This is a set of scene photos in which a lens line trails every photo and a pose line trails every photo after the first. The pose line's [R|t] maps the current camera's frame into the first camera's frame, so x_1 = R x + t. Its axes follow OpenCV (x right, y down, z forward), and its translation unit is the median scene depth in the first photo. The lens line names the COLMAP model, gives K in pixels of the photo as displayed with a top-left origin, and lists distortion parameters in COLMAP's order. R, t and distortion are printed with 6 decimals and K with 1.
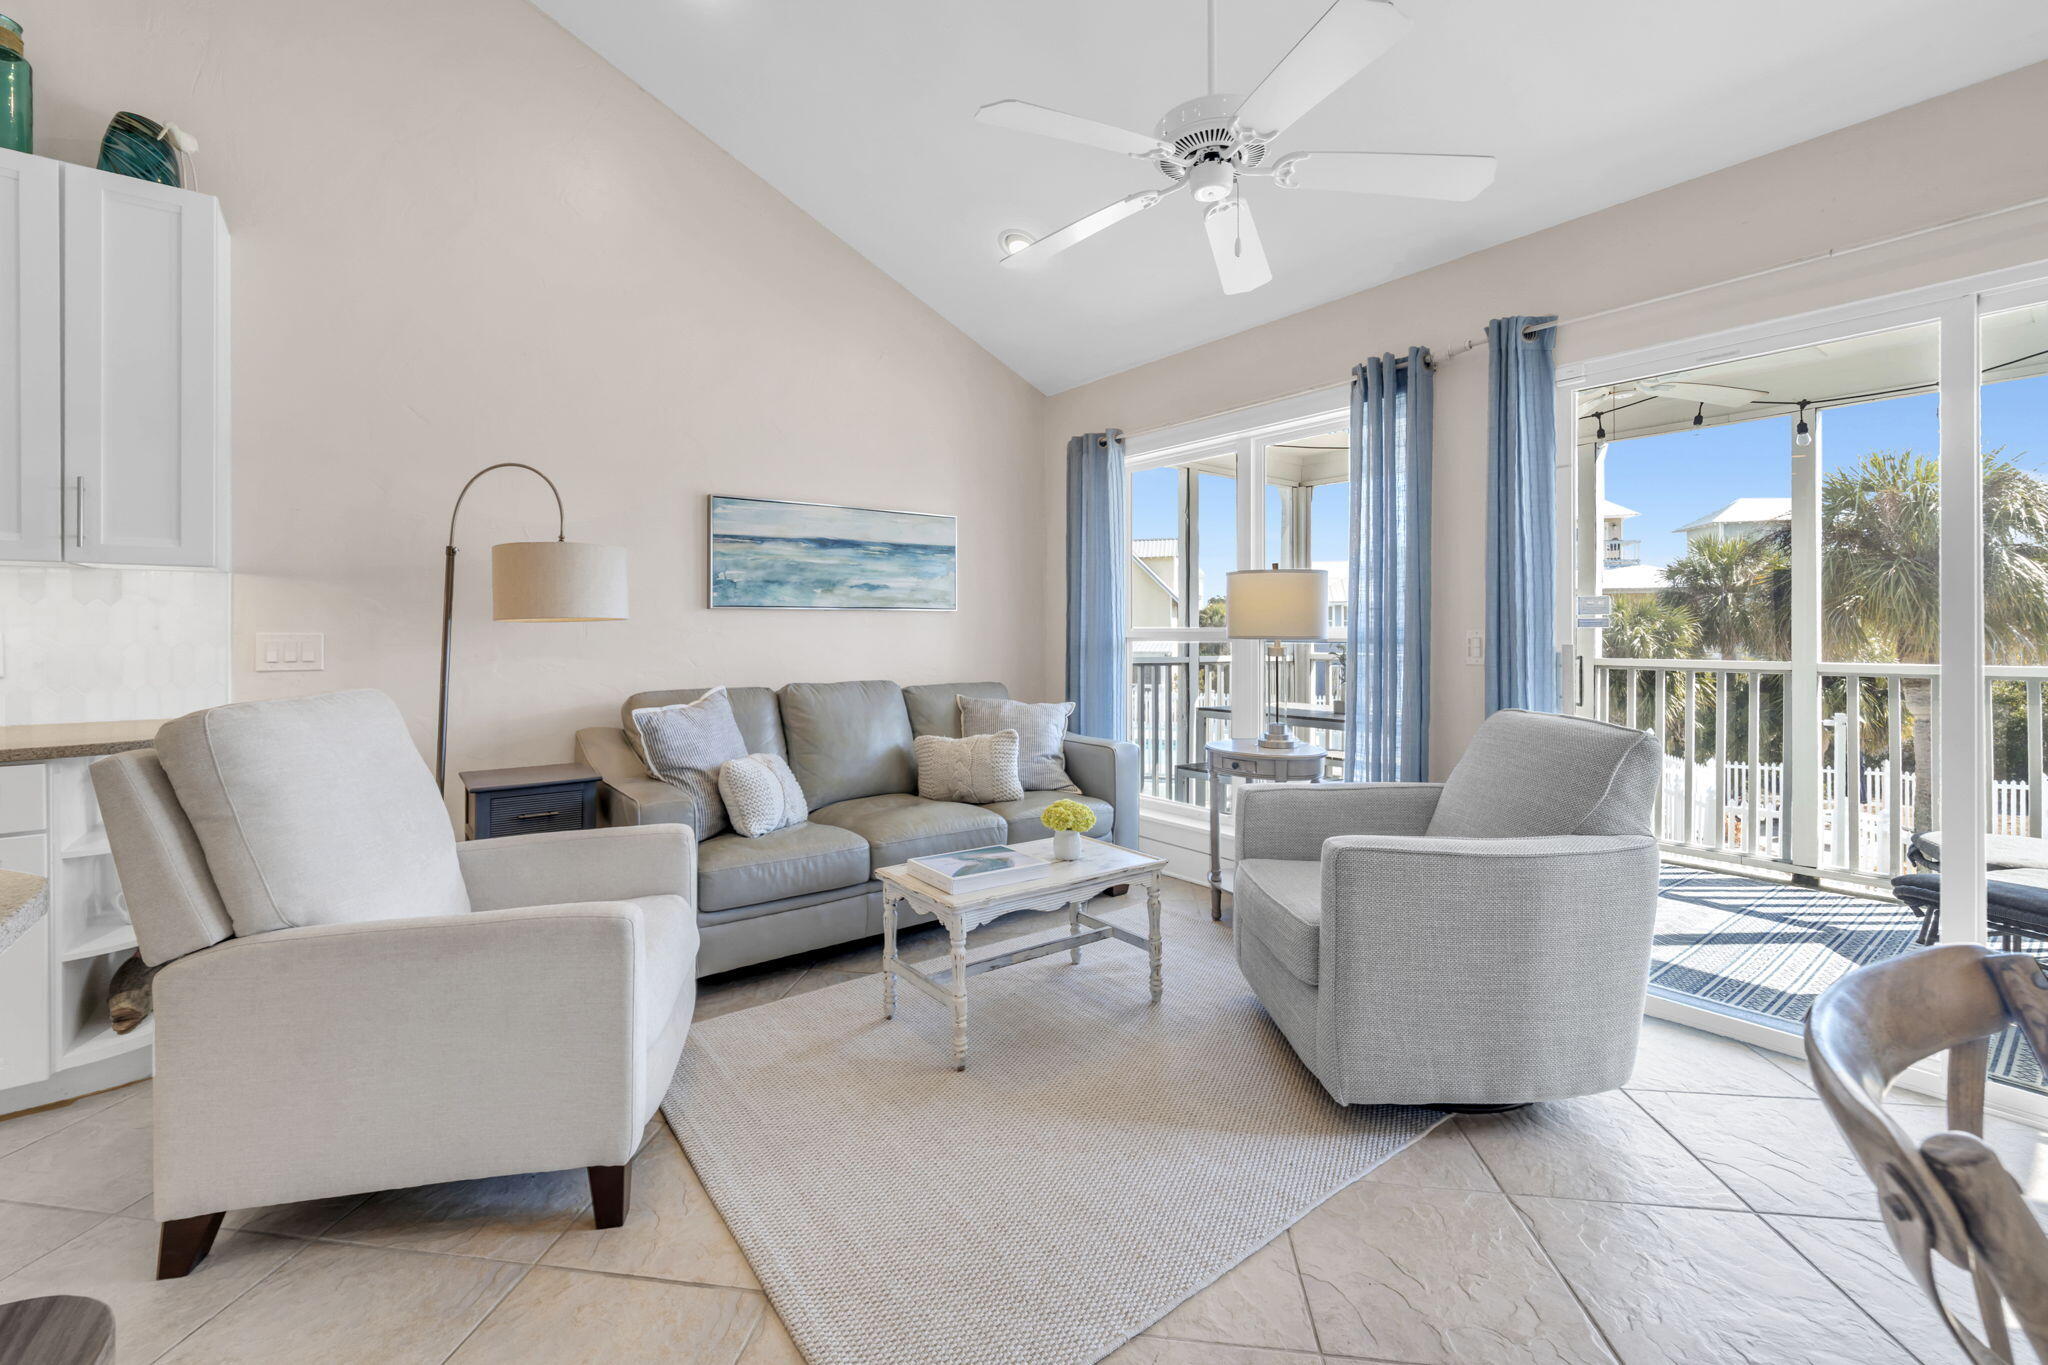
lens RADIAL K [[839.3, 0, 983.6], [0, 839.3, 657.5], [0, 0, 1]] dist [-0.003917, -0.000335]
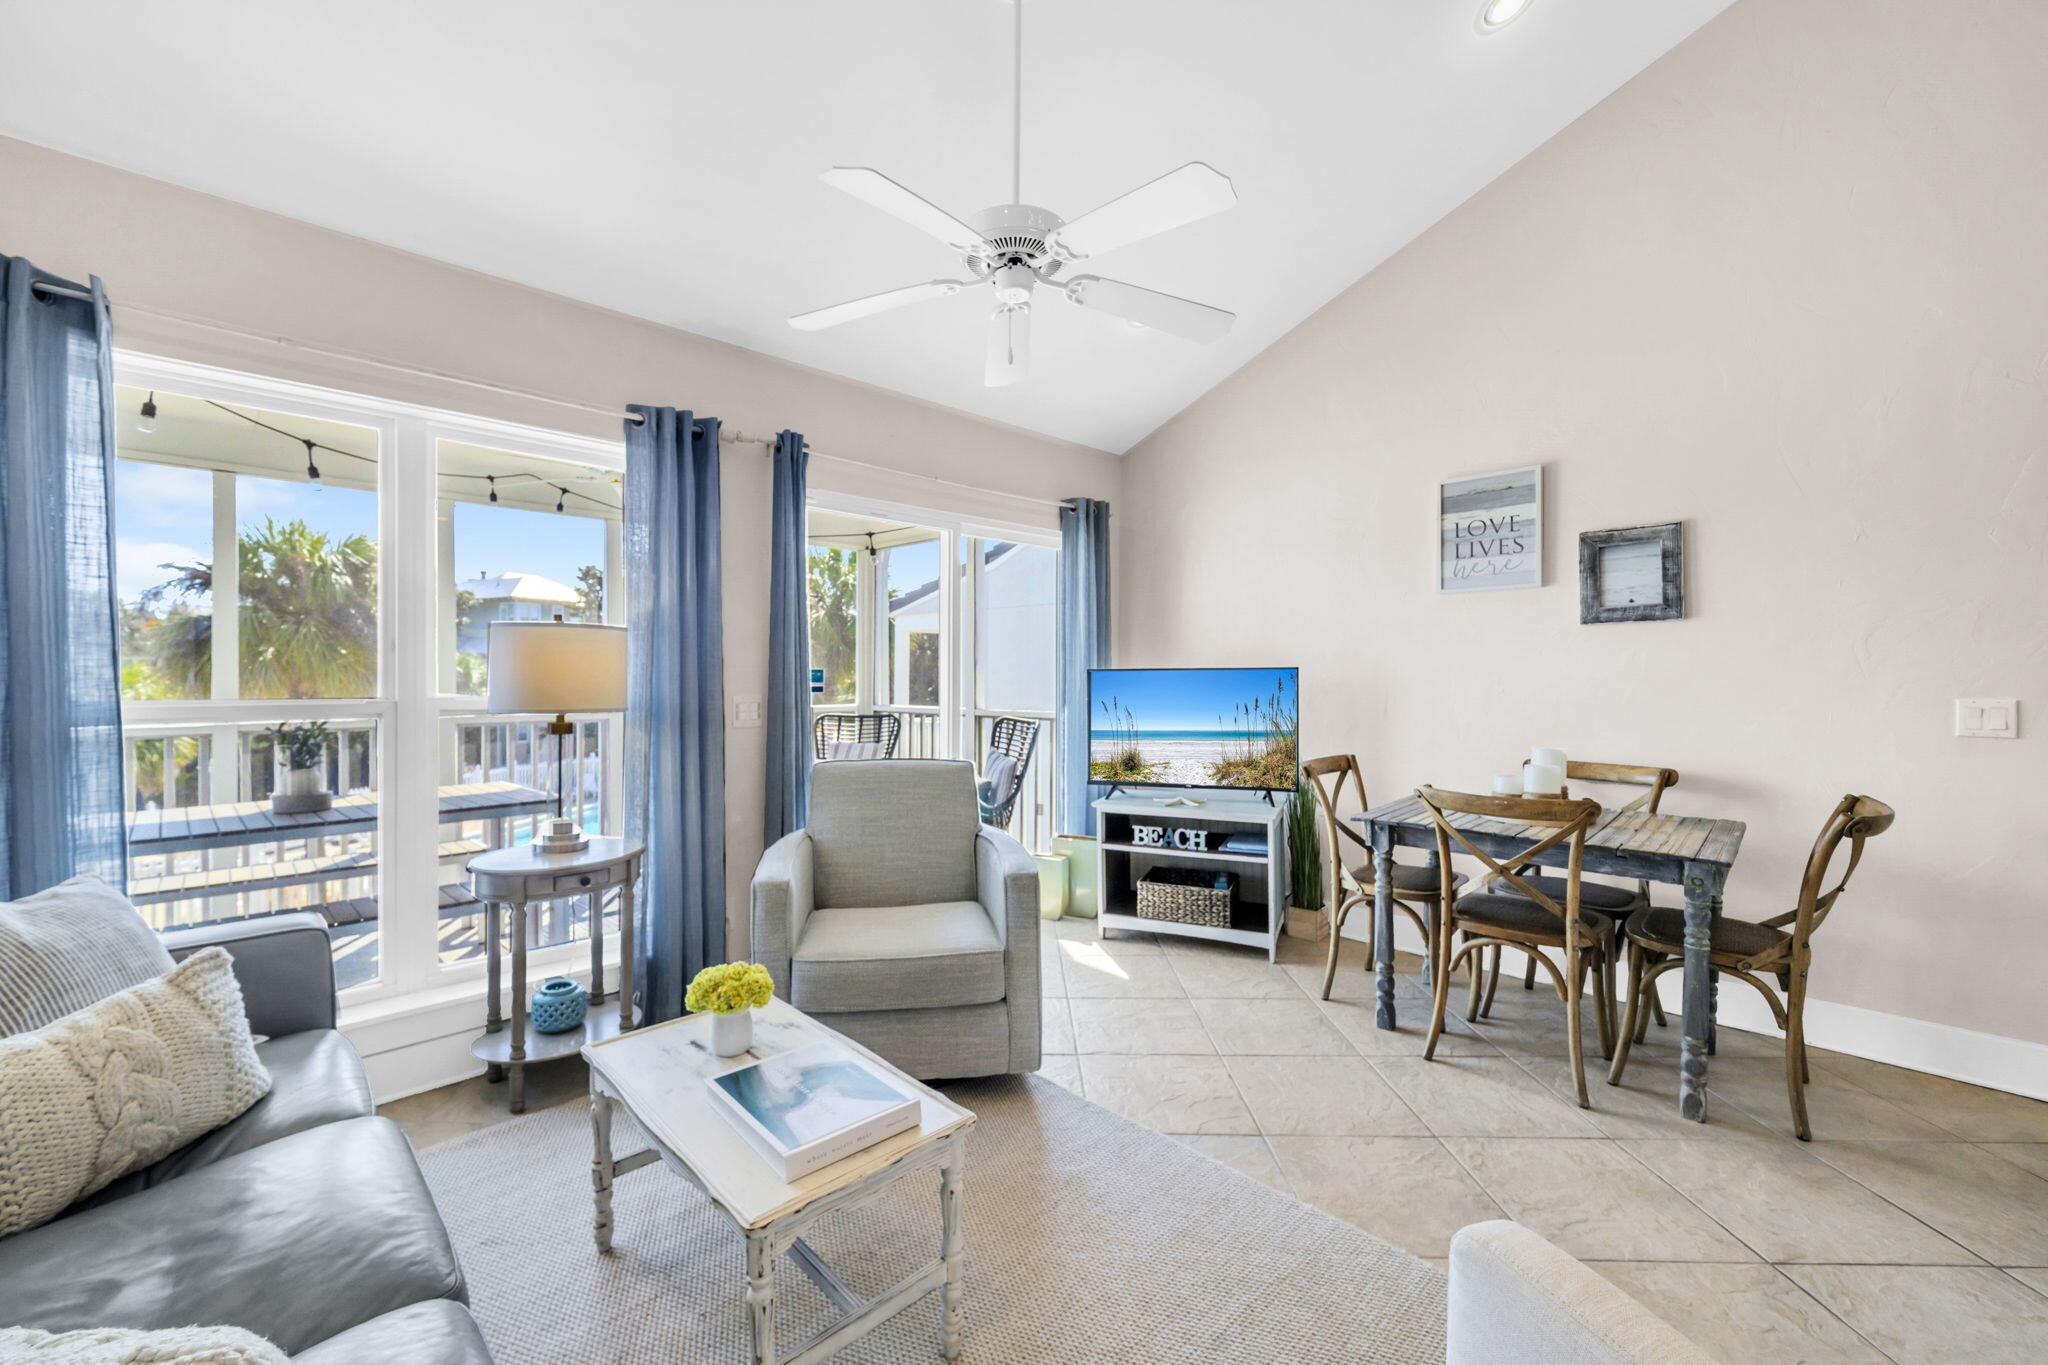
lens RADIAL K [[839.3, 0, 1028.2], [0, 839.3, 697.6], [0, 0, 1]] dist [-0.003917, -0.000335]
pose [[-0.155143, -0.027086, 0.987521, -0.445320], [0.032952, 0.998926, 0.032576, -0.043295], [-0.987342, 0.037595, -0.154084, 0.640719]]
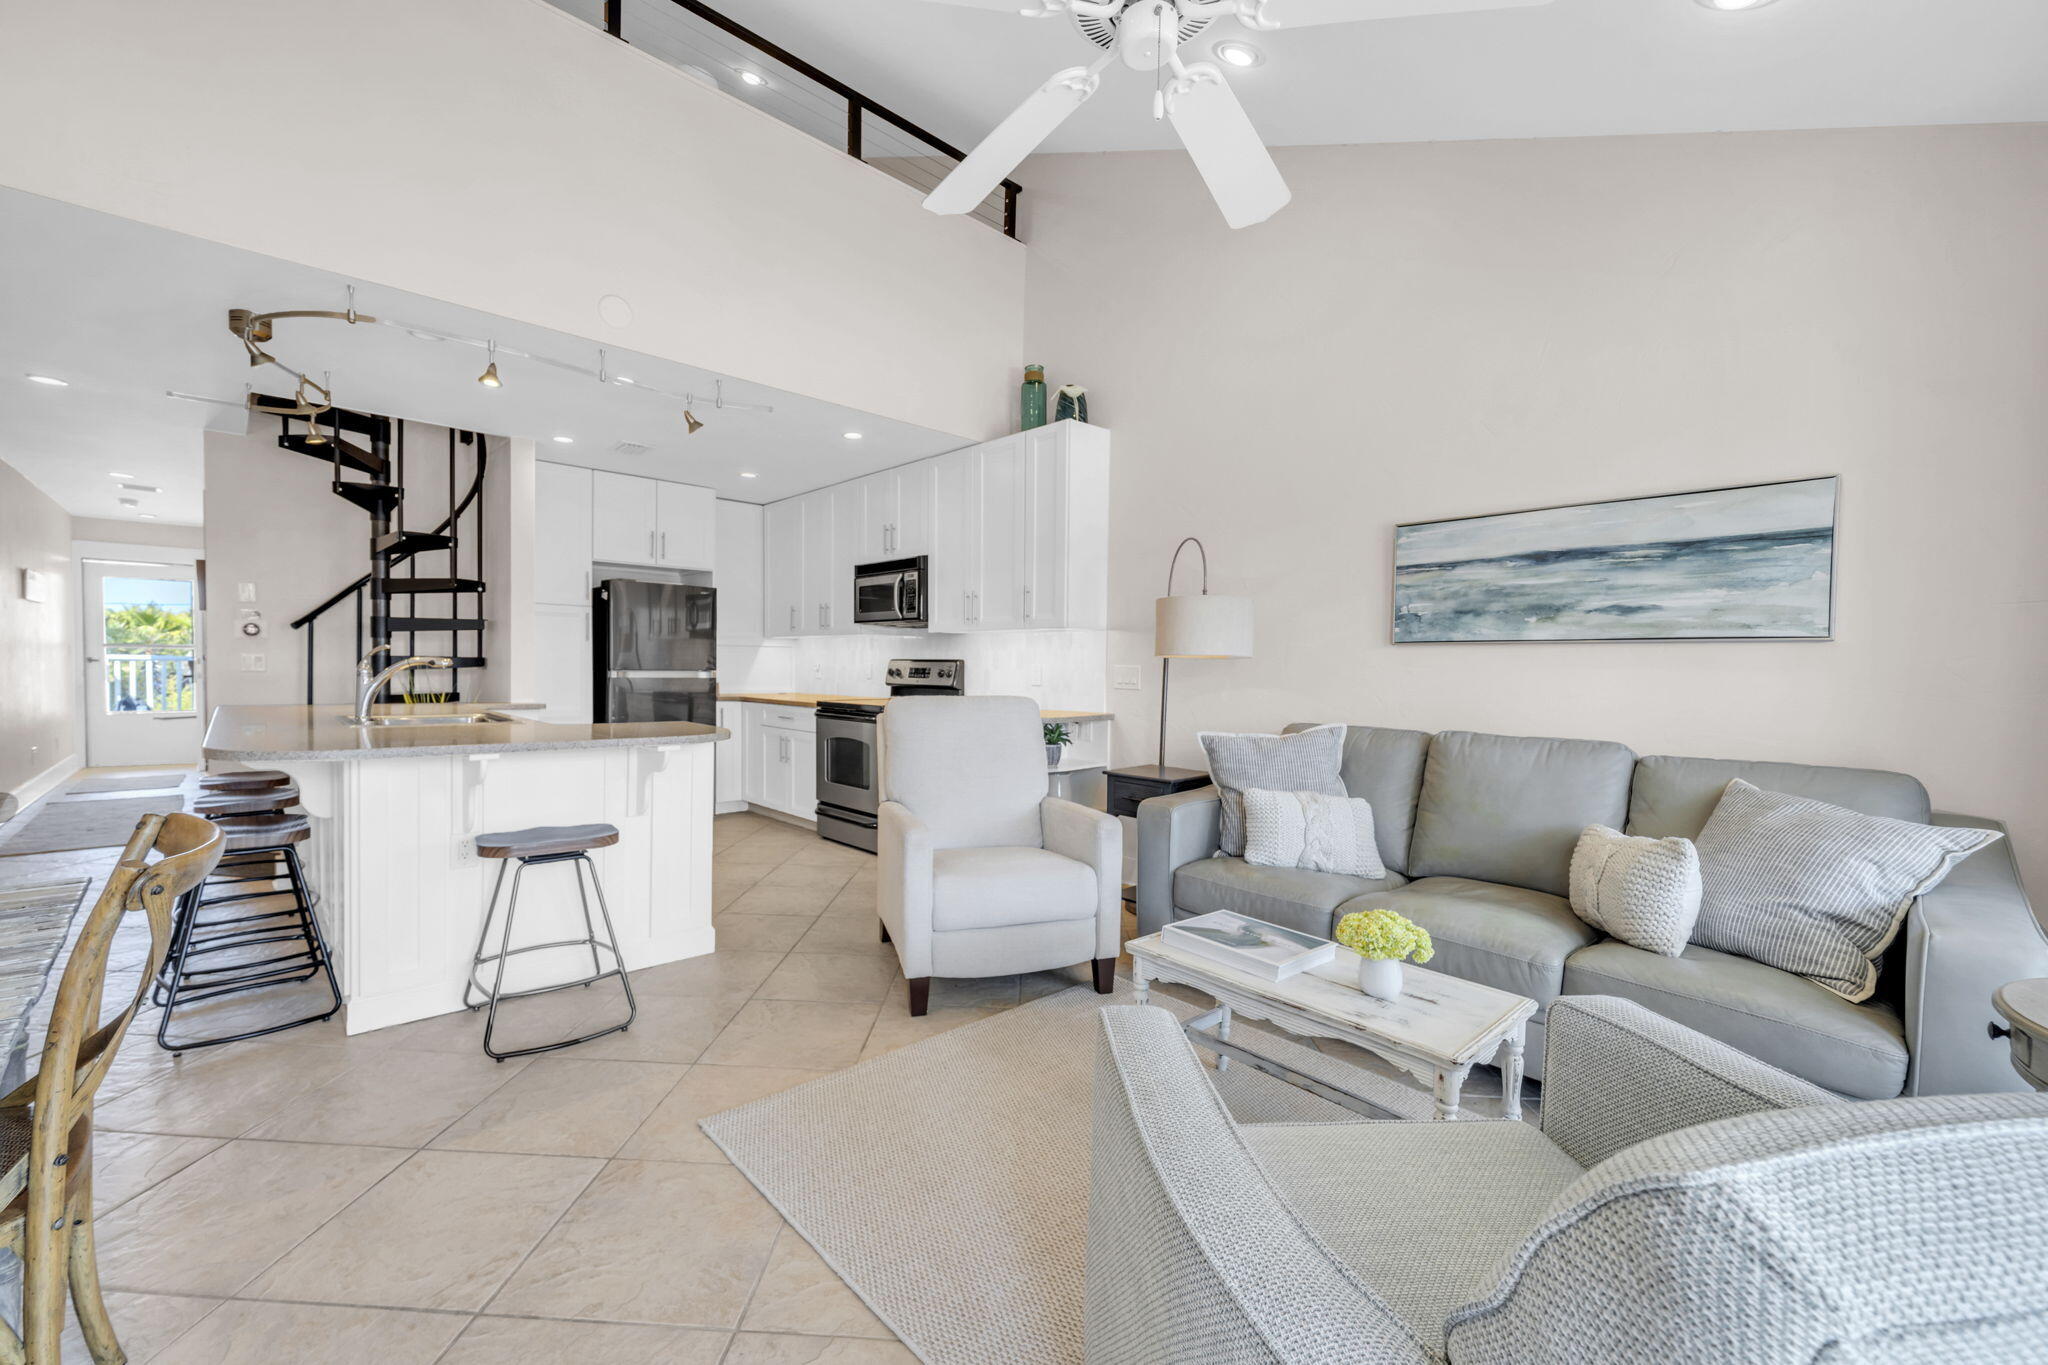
lens RADIAL K [[839.3, 0, 1003.7], [0, 839.3, 694.1], [0, 0, 1]] dist [-0.003917, -0.000335]
pose [[0.104922, 0.038015, -0.993754, 0.559037], [-0.047170, 0.998335, 0.033210, -0.013218], [0.993361, 0.043391, 0.106541, 0.450683]]
